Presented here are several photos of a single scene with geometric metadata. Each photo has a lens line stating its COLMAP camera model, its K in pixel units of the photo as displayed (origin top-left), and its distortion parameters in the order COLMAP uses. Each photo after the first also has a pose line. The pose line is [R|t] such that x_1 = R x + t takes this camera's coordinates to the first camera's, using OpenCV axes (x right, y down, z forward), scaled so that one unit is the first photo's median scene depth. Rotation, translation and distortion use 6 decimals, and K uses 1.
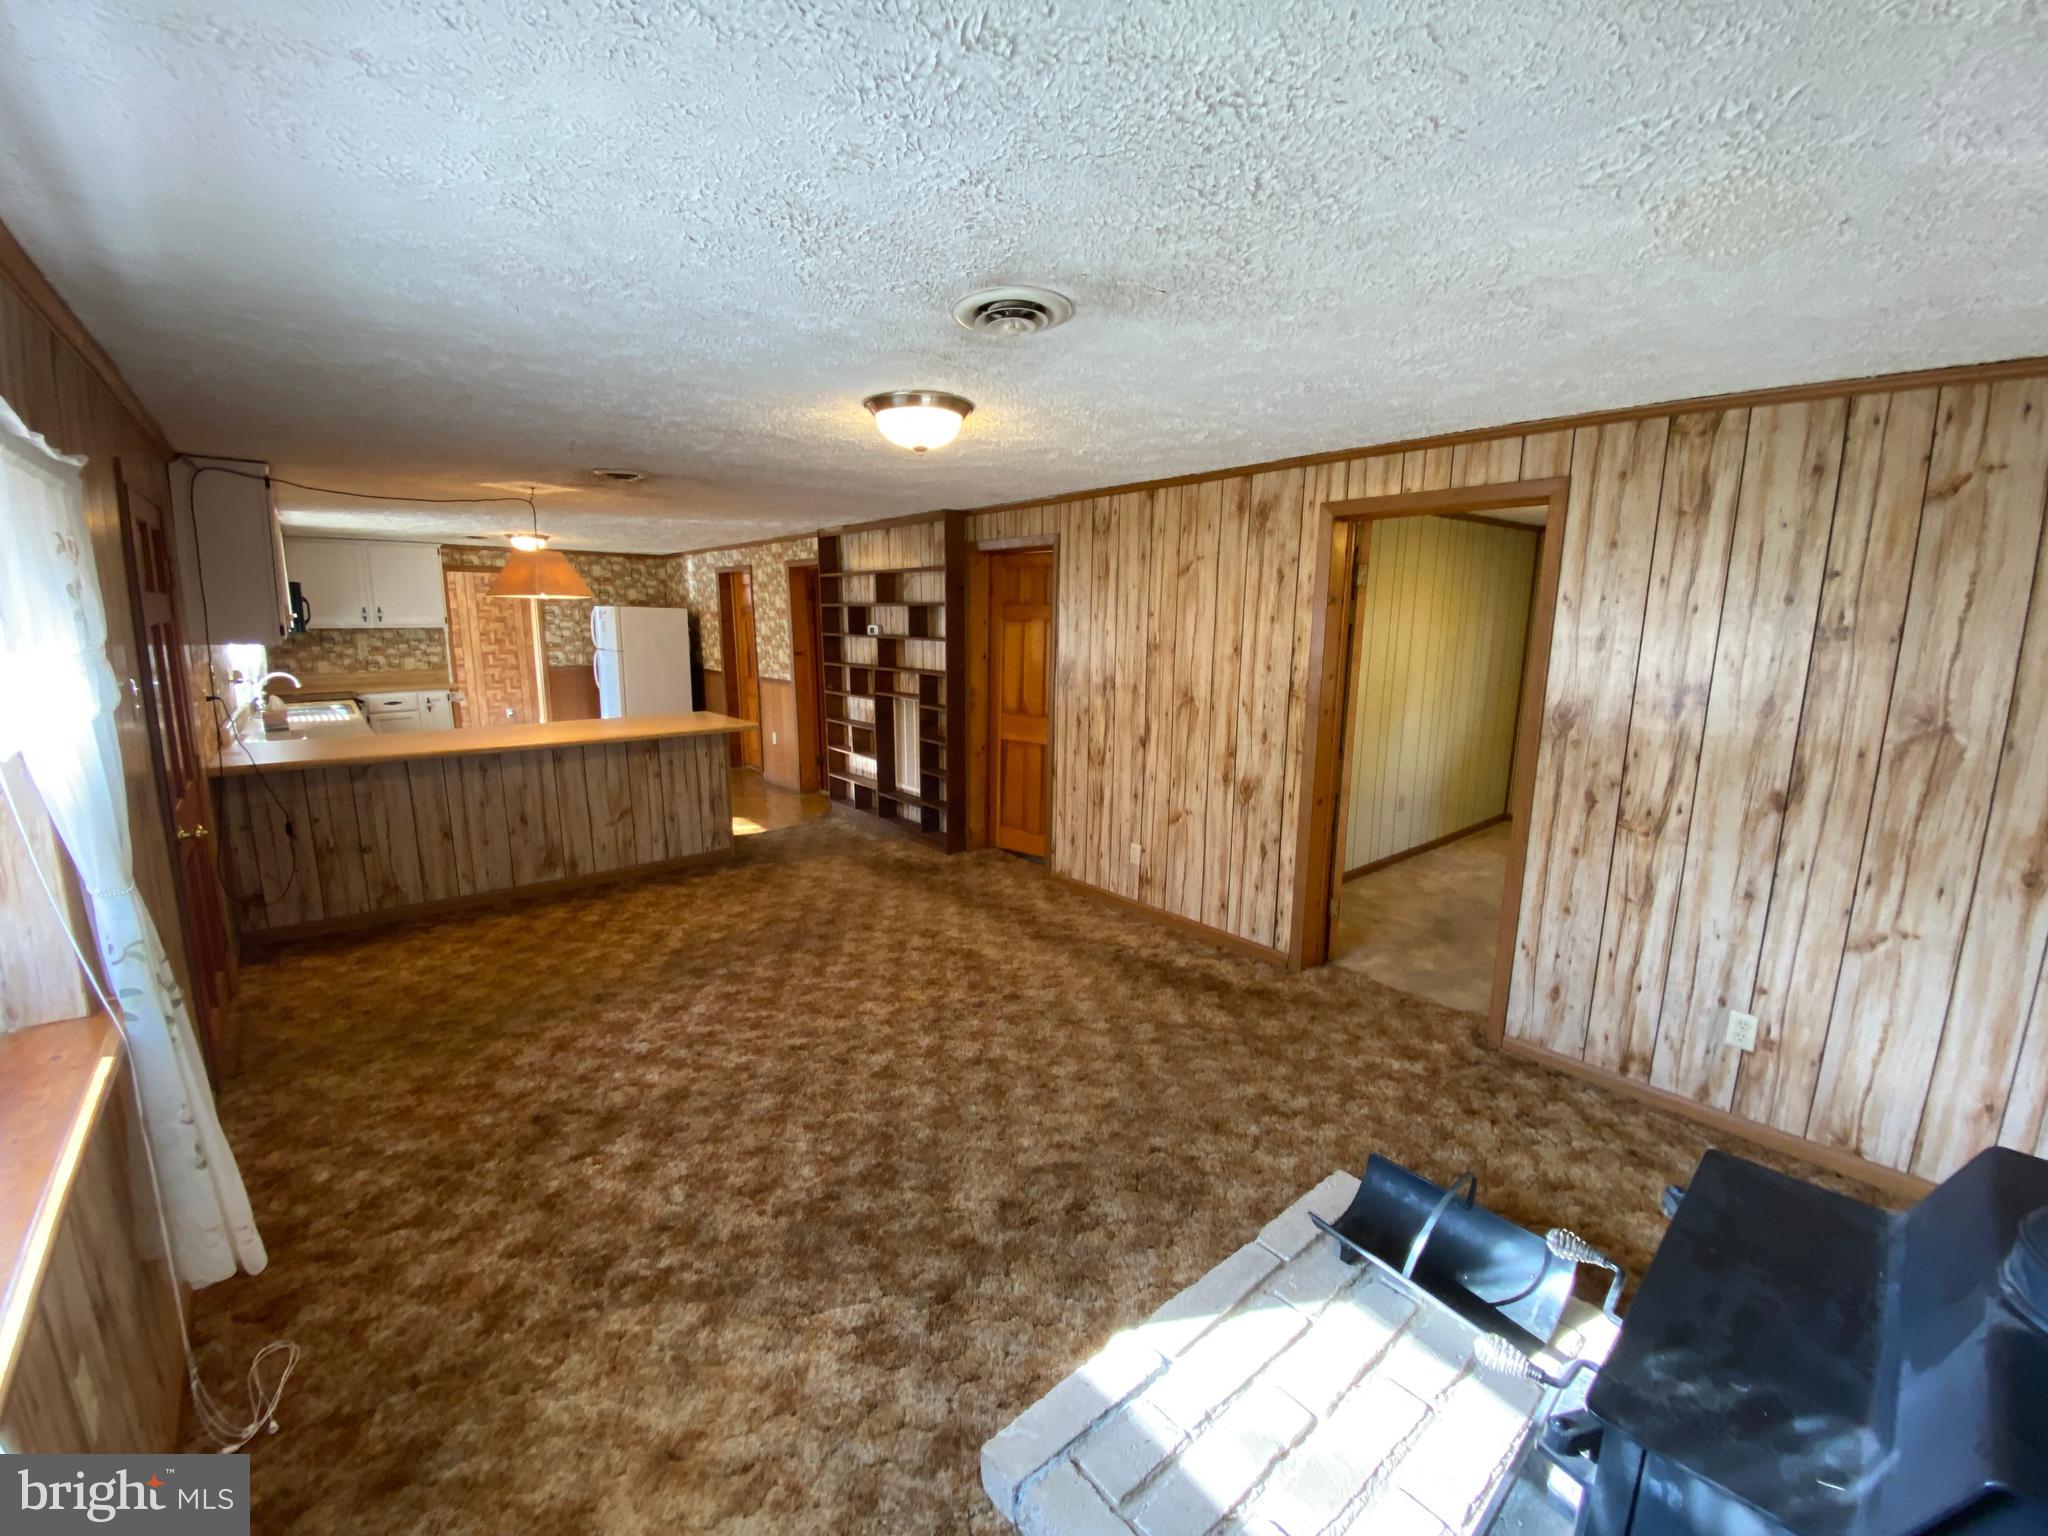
lens RADIAL K [[834.2, 0, 1026.4], [0, 834.2, 766.0], [0, 0, 1]] dist [0.014694, -0.016715]
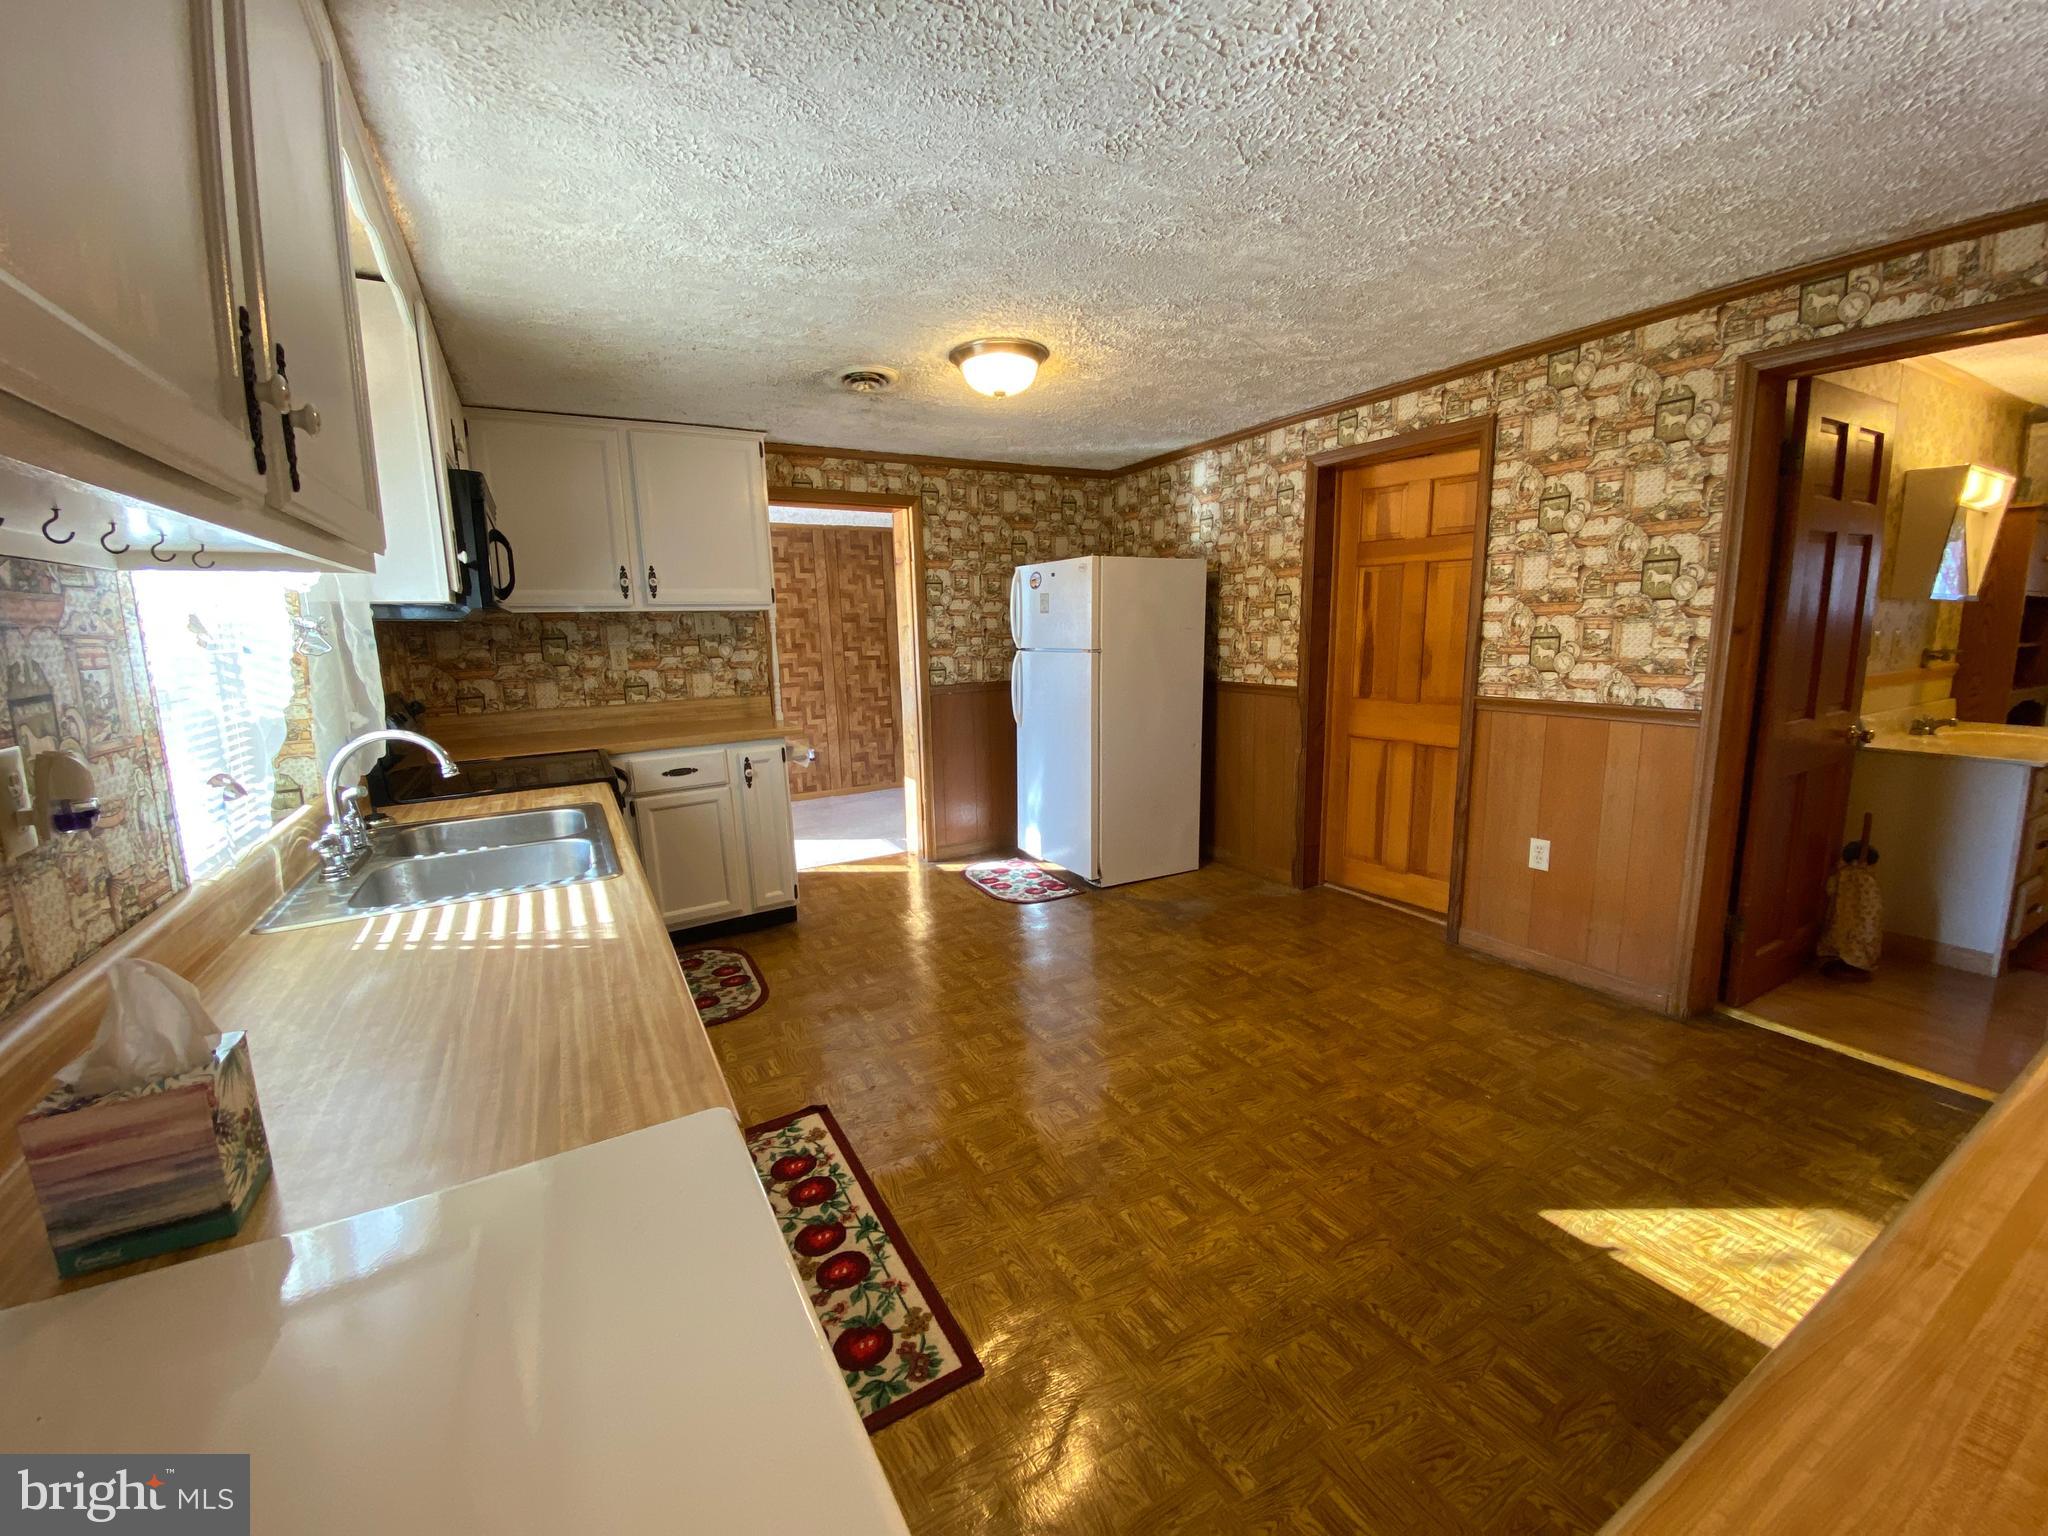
lens RADIAL K [[823.0, 0, 1028.2], [0, 823.0, 770.5], [0, 0, 1]] dist [0.071457, -0.048808]
pose [[0.980409, -0.000138, -0.196974, -0.436208], [-0.000433, 0.999996, -0.002858, -0.068078], [0.196973, 0.002887, 0.980405, 0.535470]]
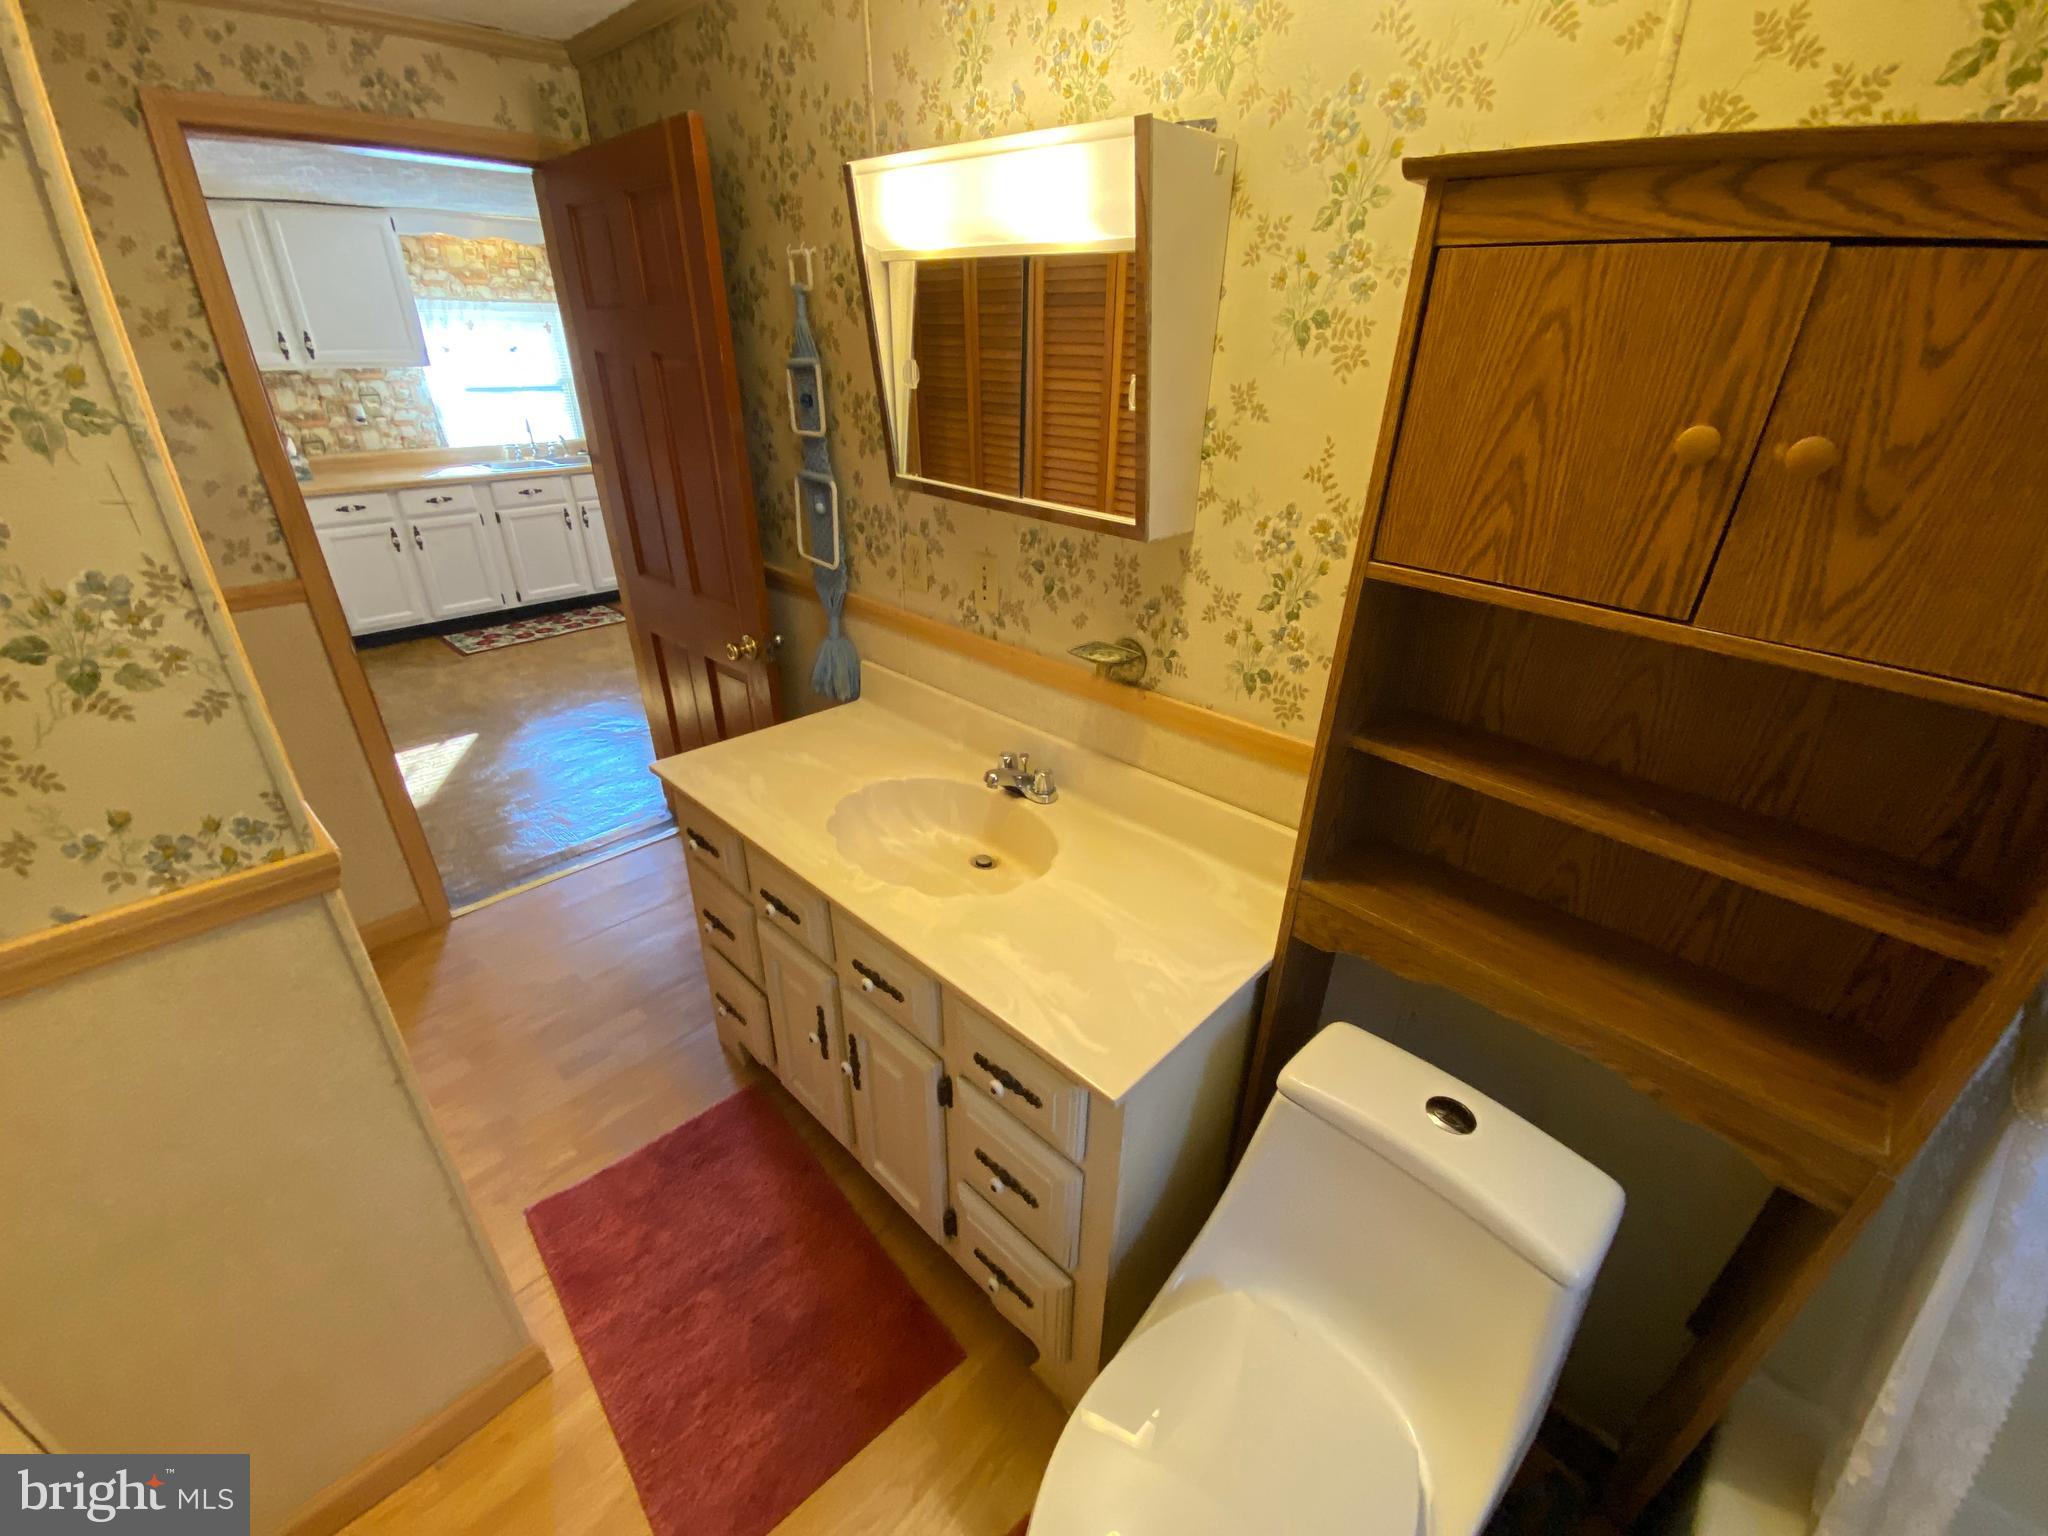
lens RADIAL K [[834.2, 0, 1026.4], [0, 834.2, 766.0], [0, 0, 1]] dist [0.014694, -0.016715]
pose [[0.106228, 0.443193, -0.890110, 0.101416], [-0.192423, 0.887416, 0.418887, -0.182119], [0.975546, 0.126780, 0.179549, 0.999808]]
